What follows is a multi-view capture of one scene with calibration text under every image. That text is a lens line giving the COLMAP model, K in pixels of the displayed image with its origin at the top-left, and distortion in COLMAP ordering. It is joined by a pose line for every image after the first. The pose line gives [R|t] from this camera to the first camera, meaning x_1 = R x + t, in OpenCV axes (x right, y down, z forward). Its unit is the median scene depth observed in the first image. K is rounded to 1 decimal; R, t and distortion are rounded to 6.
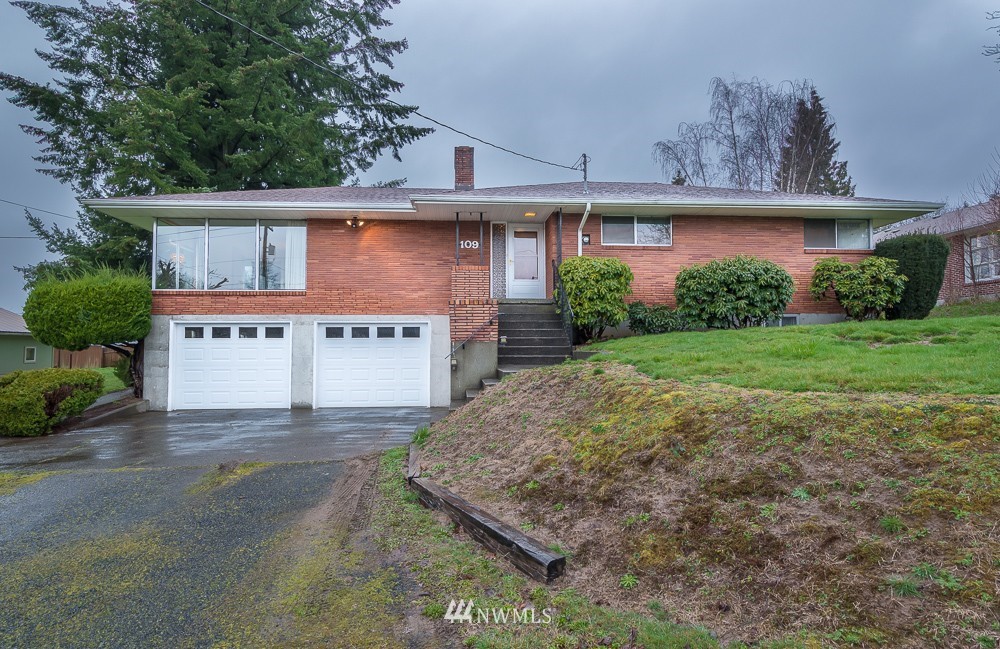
lens RADIAL K [[554.6, 0, 500.8], [0, 554.6, 322.0], [0, 0, 1]] dist [-0.002222, -0.000024]
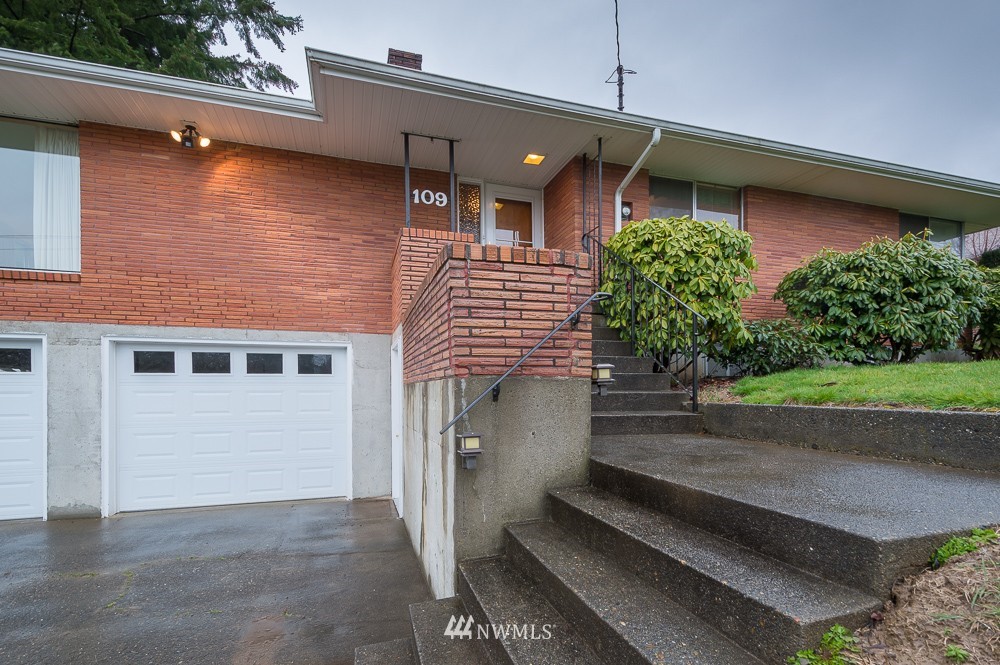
lens RADIAL K [[463.4, 0, 499.6], [0, 463.4, 400.9], [0, 0, 1]] dist [0.007180, -0.000038]
pose [[0.975278, -0.001720, 0.220975, -0.086408], [-0.013779, 0.997551, 0.068579, 0.021267], [-0.220552, -0.069928, 0.972865, 0.518559]]
